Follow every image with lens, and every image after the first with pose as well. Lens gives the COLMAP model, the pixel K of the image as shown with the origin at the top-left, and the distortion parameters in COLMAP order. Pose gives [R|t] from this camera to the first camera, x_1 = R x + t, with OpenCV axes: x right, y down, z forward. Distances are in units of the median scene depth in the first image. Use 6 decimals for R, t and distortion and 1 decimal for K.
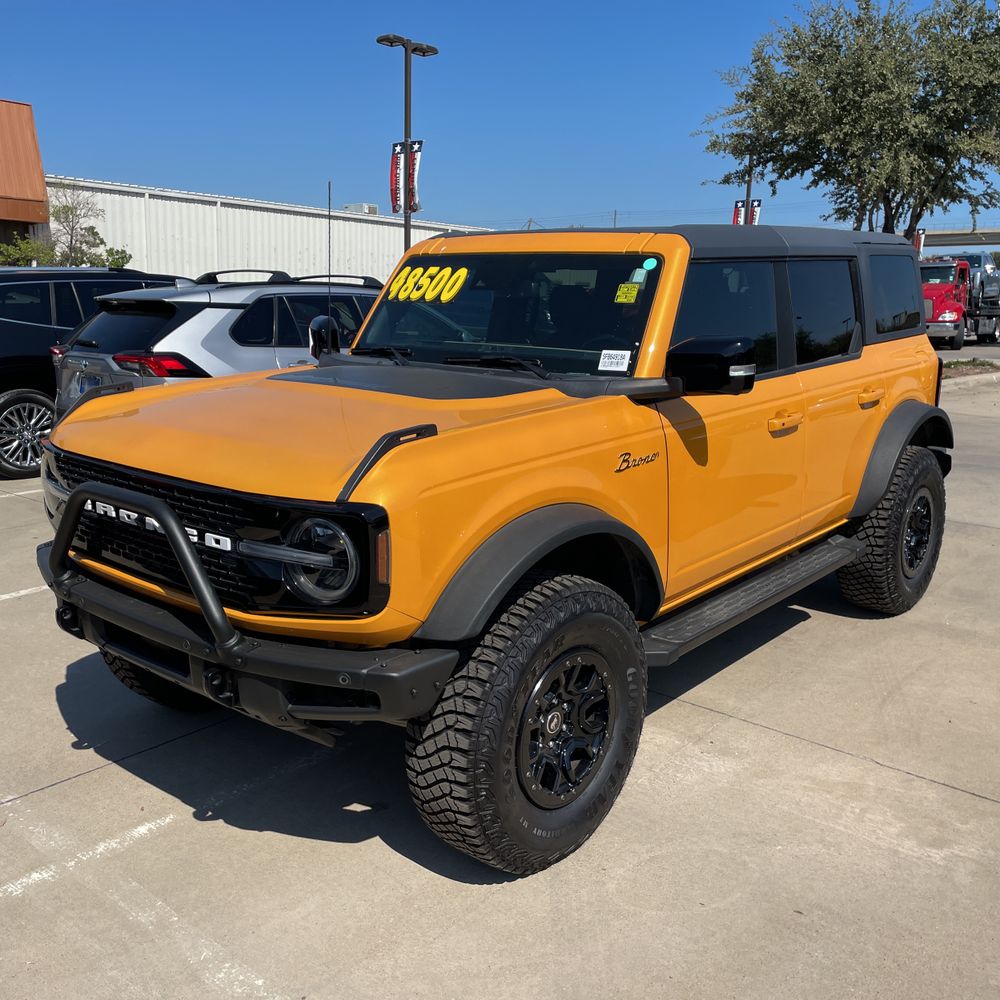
lens RADIAL K [[1001.7, 0, 510.7], [0, 1001.7, 481.6], [0, 0, 1]] dist [0.099697, -0.155782]
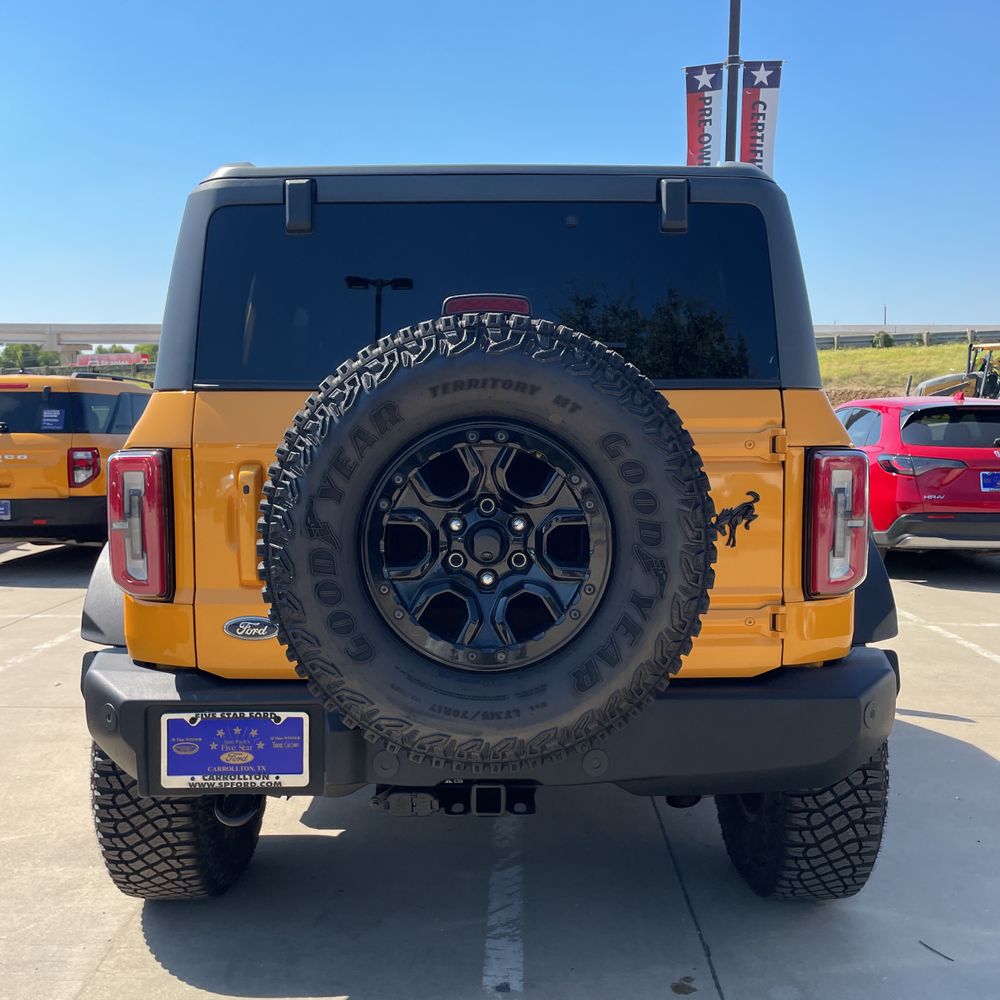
lens RADIAL K [[1006.9, 0, 494.5], [0, 1006.9, 493.1], [0, 0, 1]] dist [0.084151, -0.124725]
pose [[-0.768753, 0.041145, -0.638221, 0.765409], [-0.132128, 0.966181, 0.221440, -0.291469], [0.625748, 0.254559, -0.737319, 1.890148]]
